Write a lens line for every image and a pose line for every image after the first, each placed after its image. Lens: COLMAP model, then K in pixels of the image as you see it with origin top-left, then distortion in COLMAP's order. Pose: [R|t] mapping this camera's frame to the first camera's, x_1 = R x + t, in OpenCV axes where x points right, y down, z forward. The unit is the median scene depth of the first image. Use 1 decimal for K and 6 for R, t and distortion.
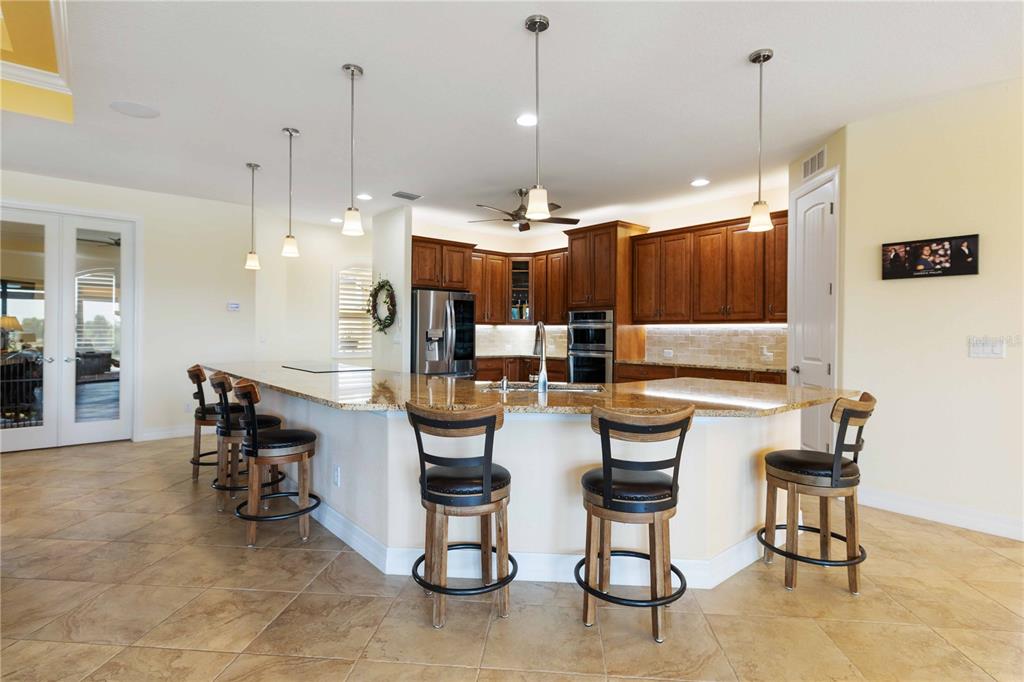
lens RADIAL K [[517.9, 0, 511.5], [0, 517.9, 334.8], [0, 0, 1]] dist [-0.003468, -0.000598]
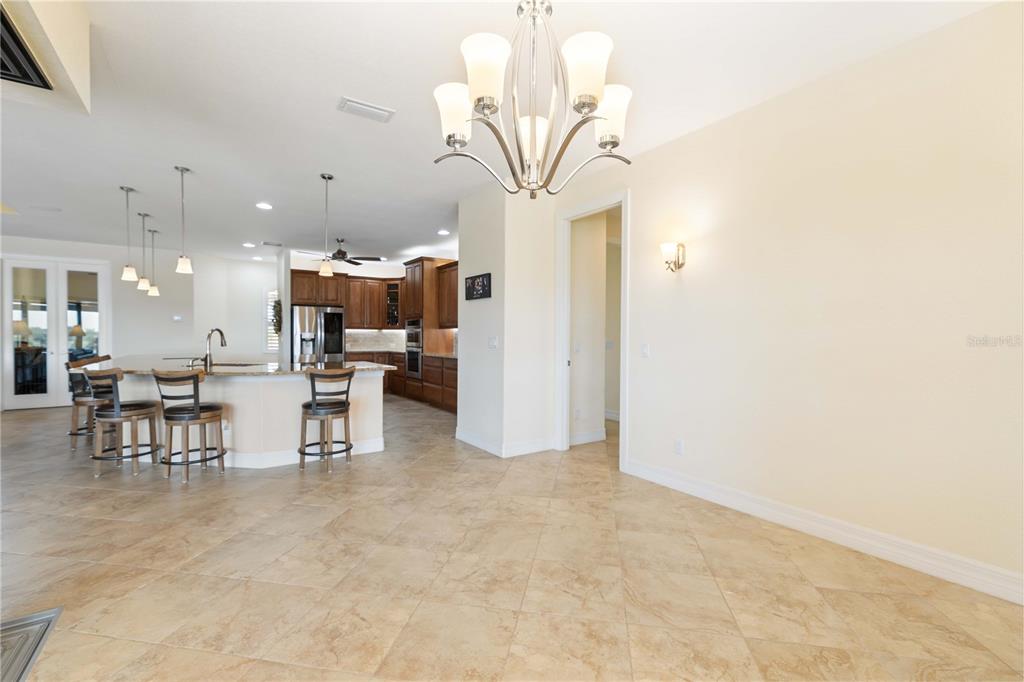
lens RADIAL K [[444.1, 0, 509.0], [0, 444.1, 342.0], [0, 0, 1]] dist [0.006049, -0.001012]
pose [[0.995087, -0.003267, -0.098952, 0.551588], [0.004319, 0.999936, 0.010424, 0.005424], [0.098911, -0.010800, 0.995038, -0.202496]]
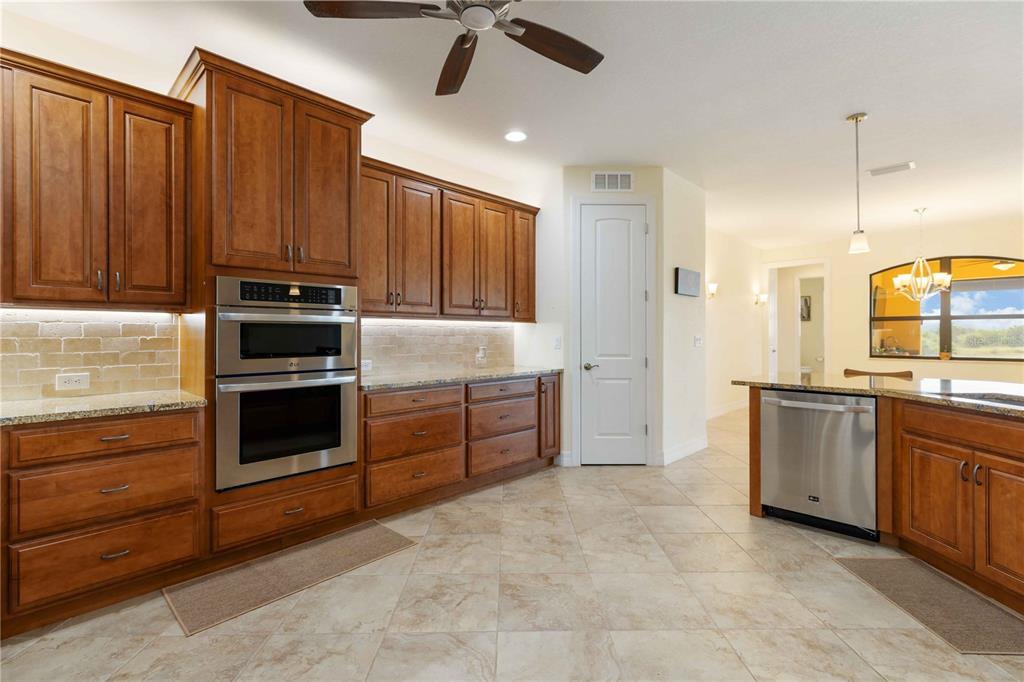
lens RADIAL K [[466.4, 0, 516.0], [0, 466.4, 336.6], [0, 0, 1]] dist [0.017435, 0.000268]
pose [[-0.110159, -0.010579, 0.993858, -0.269997], [0.004111, 0.999930, 0.011099, -0.003879], [-0.993905, 0.005308, -0.110108, 0.883261]]
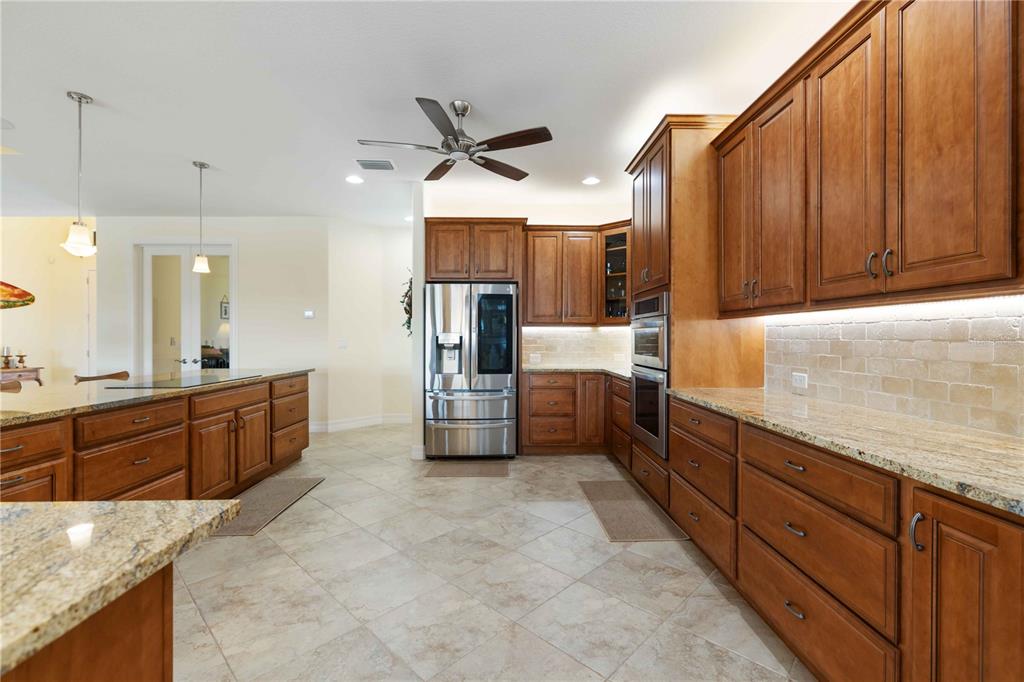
lens RADIAL K [[444.1, 0, 513.5], [0, 444.1, 340.5], [0, 0, 1]] dist [0.006049, -0.001012]
pose [[0.778766, -0.002390, -0.627309, 0.352447], [0.003200, 0.999995, 0.000163, 0.000759], [0.627306, -0.002134, 0.778770, 0.545878]]
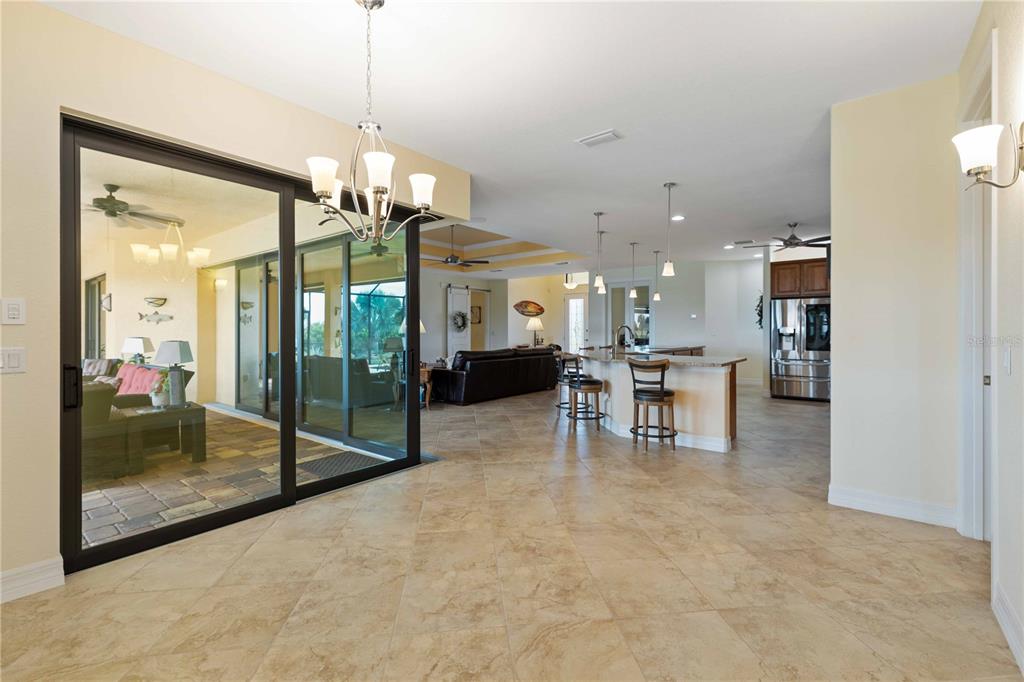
lens RADIAL K [[444.1, 0, 511.0], [0, 444.1, 329.8], [0, 0, 1]] dist [0.006049, -0.001012]
pose [[0.198962, -0.007842, -0.979976, 0.882436], [0.000430, 0.999969, -0.007915, 0.006079], [0.980007, 0.001154, 0.198959, 0.041726]]
